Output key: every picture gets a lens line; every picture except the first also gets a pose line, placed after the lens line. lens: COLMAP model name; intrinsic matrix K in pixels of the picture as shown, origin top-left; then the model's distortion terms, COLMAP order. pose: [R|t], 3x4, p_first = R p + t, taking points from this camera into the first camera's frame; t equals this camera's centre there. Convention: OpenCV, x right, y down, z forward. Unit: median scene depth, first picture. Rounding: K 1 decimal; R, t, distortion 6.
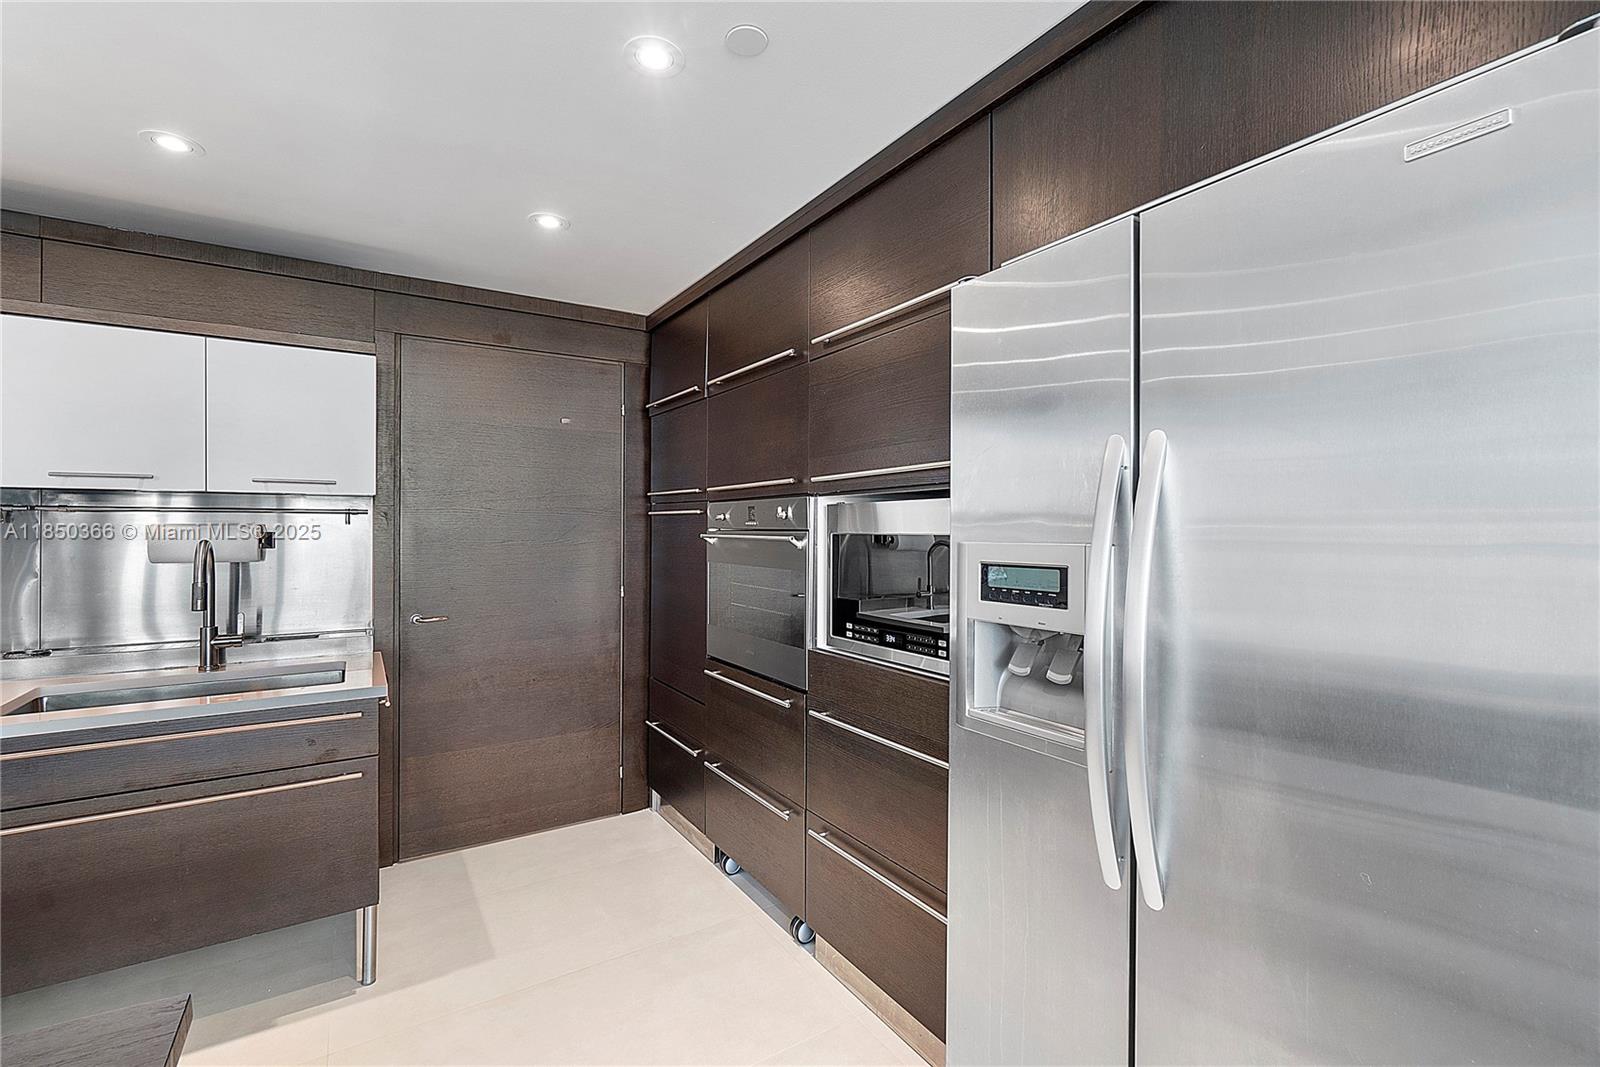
lens RADIAL K [[695.3, 0, 787.1], [0, 695.3, 528.6], [0, 0, 1]] dist [-0.001110, 0.001413]
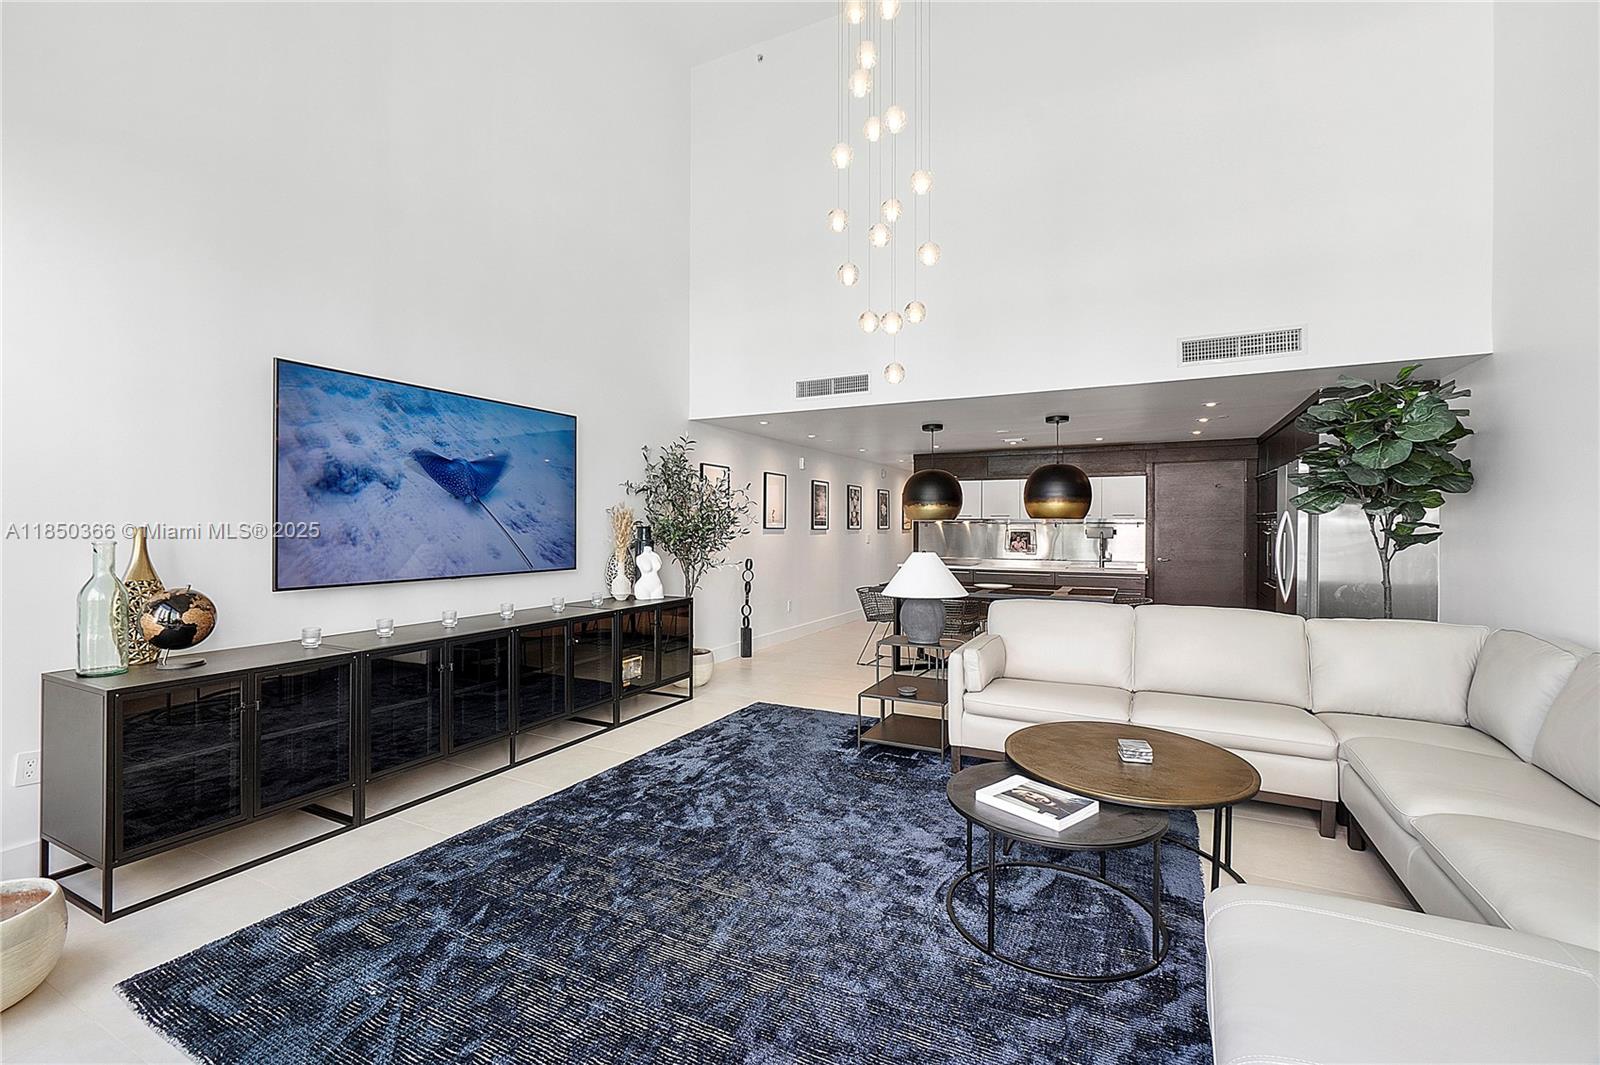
lens RADIAL K [[695.3, 0, 794.1], [0, 695.3, 526.5], [0, 0, 1]] dist [-0.001110, 0.001413]
pose [[0.513731, -0.003005, -0.857946, 1.356472], [0.000764, 0.999995, -0.003045, -0.001882], [0.857951, 0.000909, 0.513730, -2.084841]]
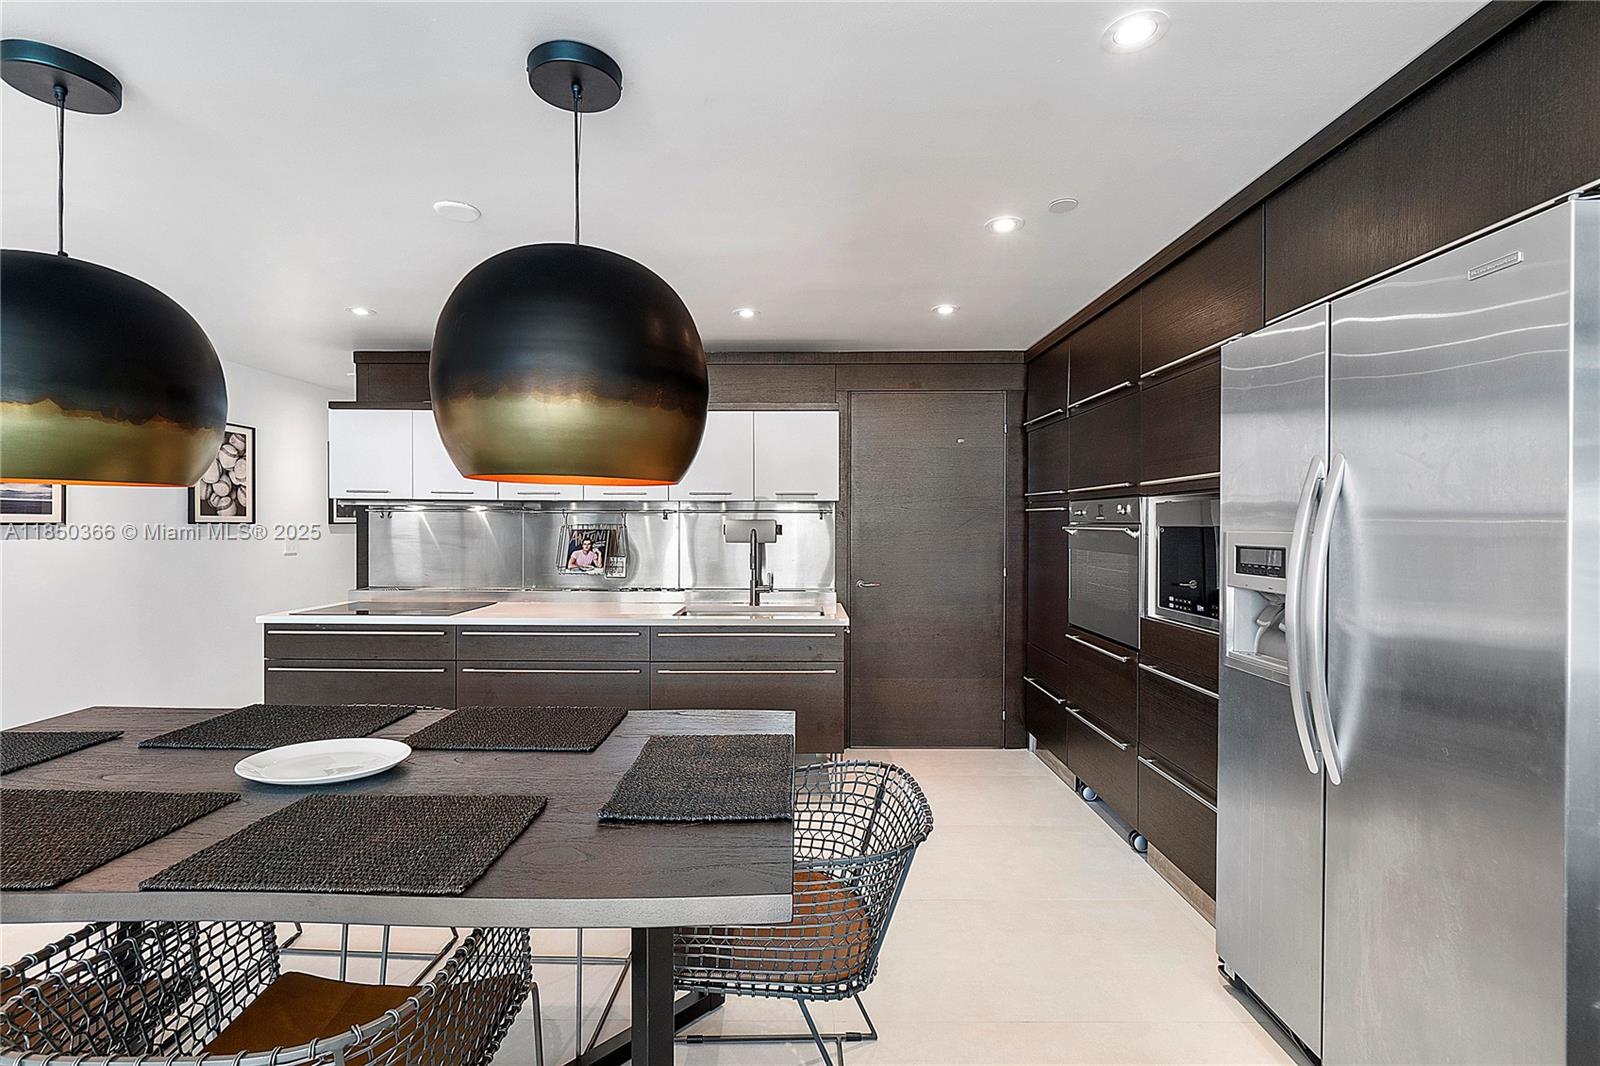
lens RADIAL K [[695.3, 0, 792.7], [0, 695.3, 529.5], [0, 0, 1]] dist [-0.001110, 0.001413]
pose [[0.842980, 0.003752, -0.537932, 0.154618], [0.001371, 0.999957, 0.009123, 0.001079], [0.537943, -0.008428, 0.842939, -0.357642]]
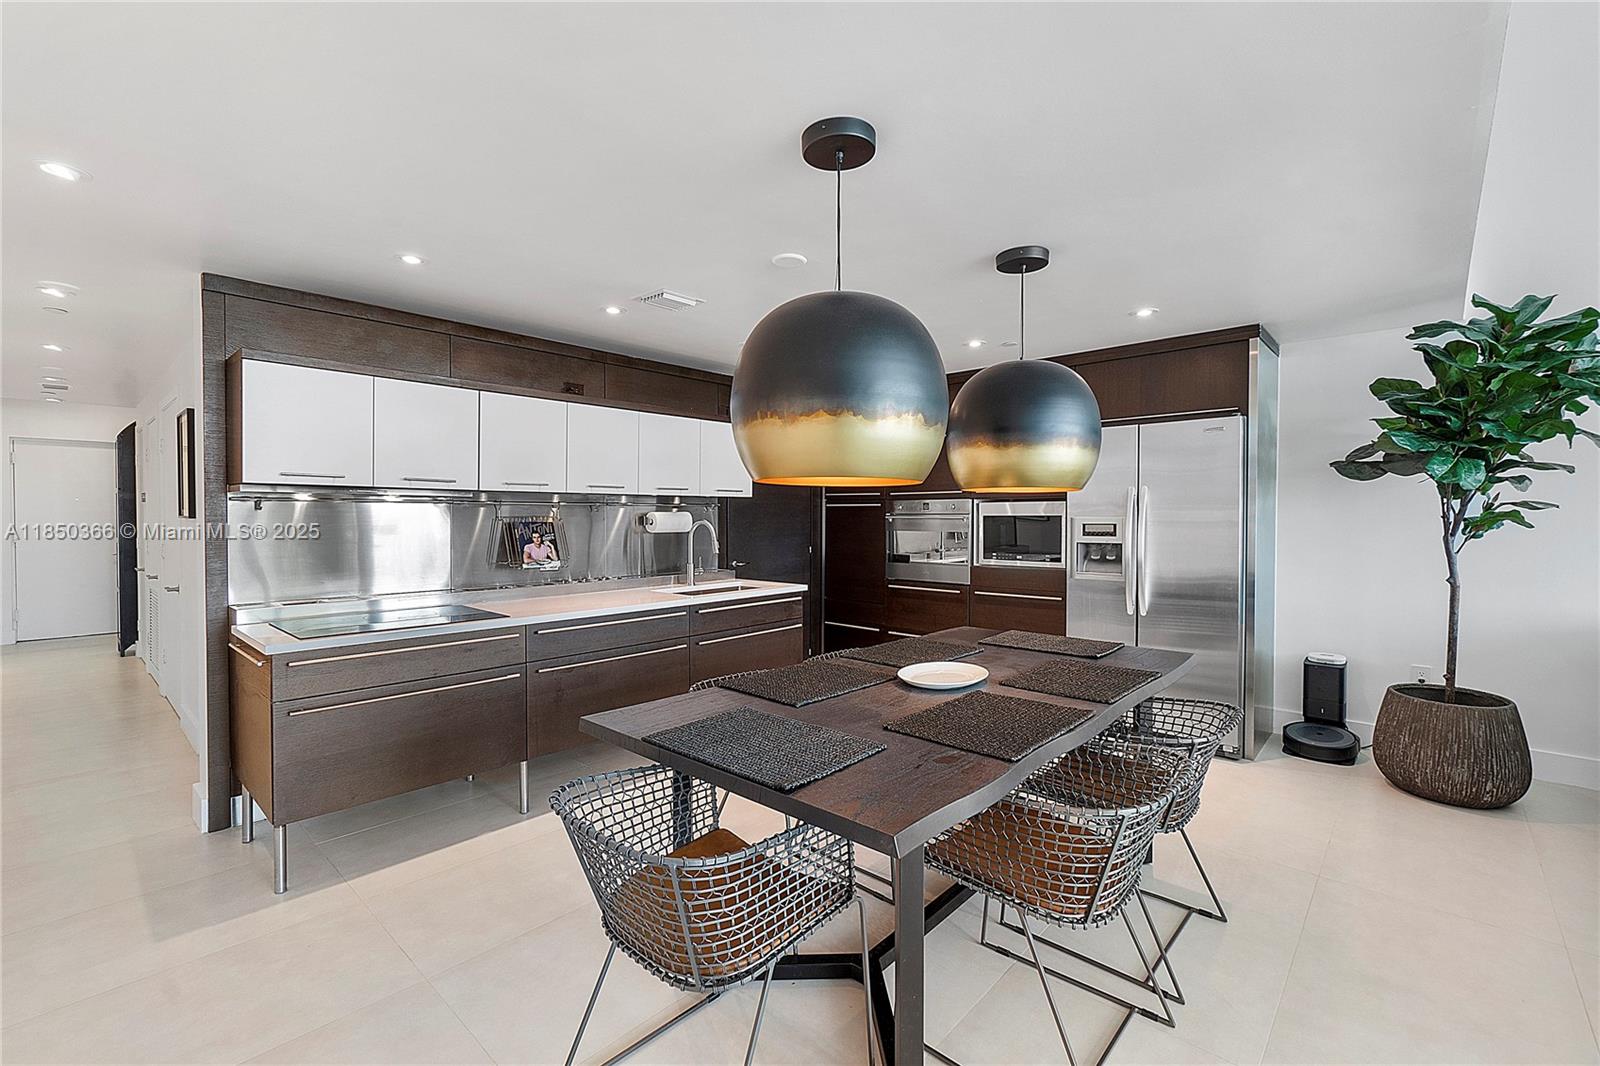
lens RADIAL K [[695.3, 0, 785.0], [0, 695.3, 526.7], [0, 0, 1]] dist [-0.001110, 0.001413]
pose [[0.965036, -0.008511, 0.261980, -0.997853], [0.004353, 0.999855, 0.016449, 0.002209], [-0.262082, -0.014733, 0.964933, -0.902120]]
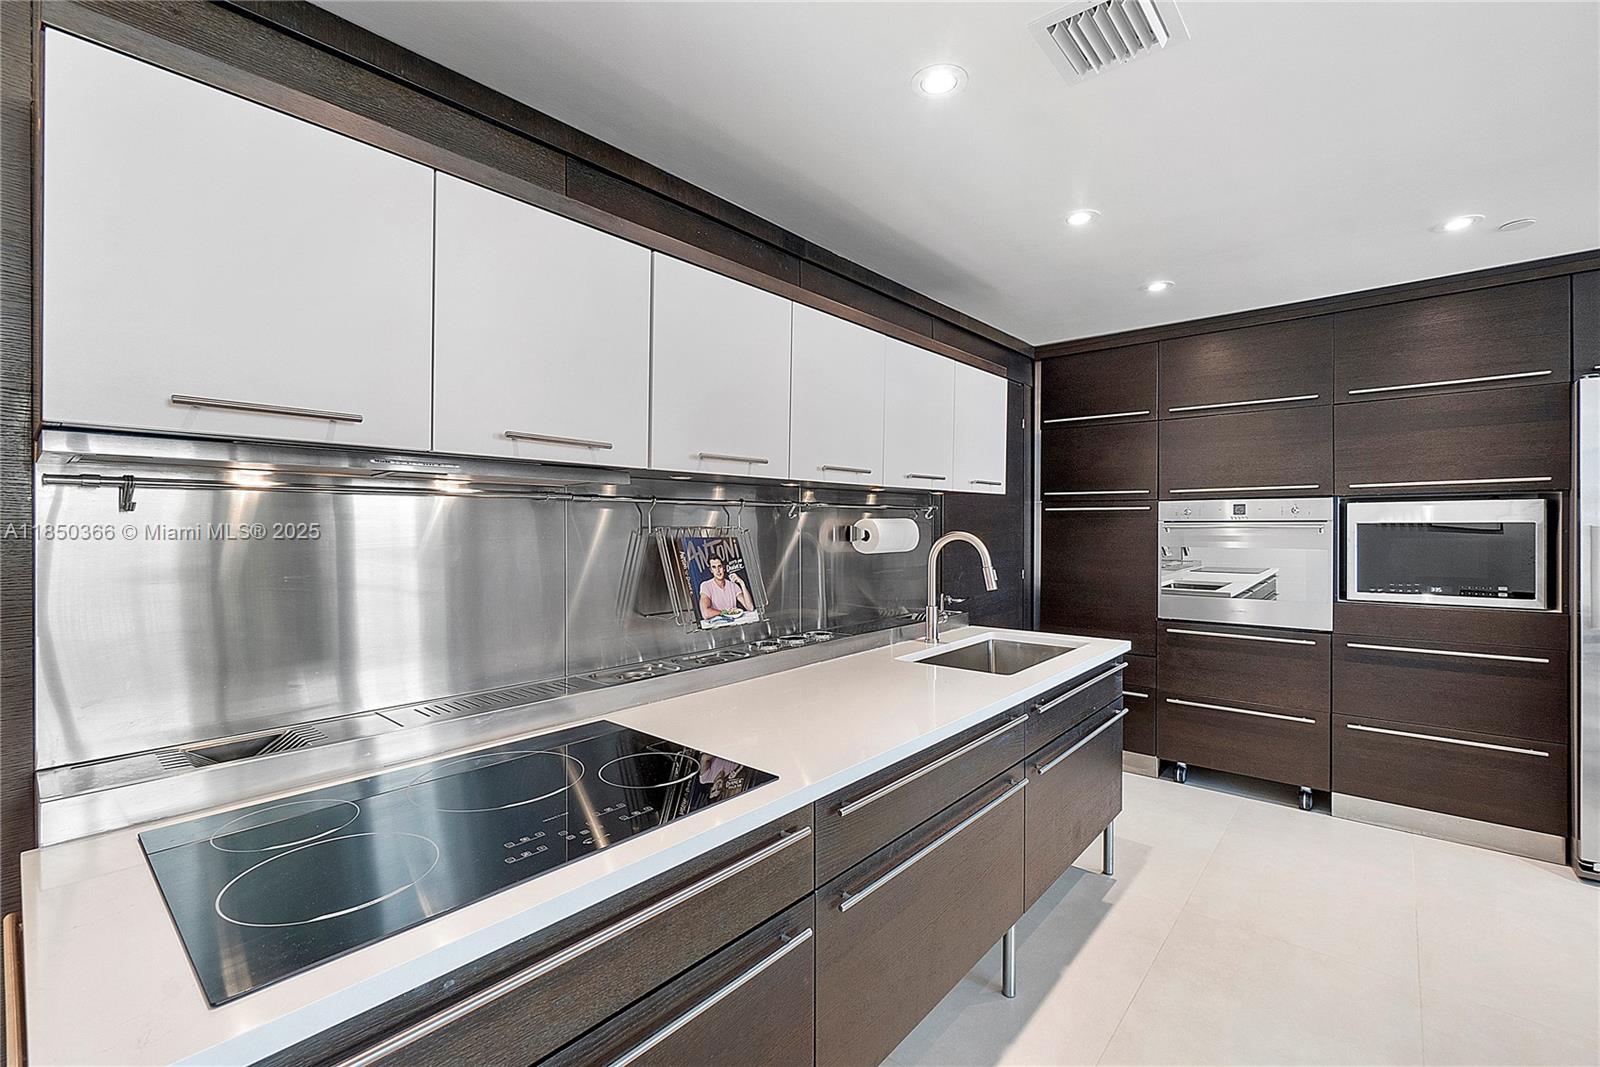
lens RADIAL K [[695.3, 0, 786.9], [0, 695.3, 533.6], [0, 0, 1]] dist [-0.001110, 0.001413]
pose [[0.956026, -0.009974, 0.293113, -1.288114], [0.006476, 0.999896, 0.012902, 0.000792], [-0.293211, -0.010437, 0.955991, -0.048515]]
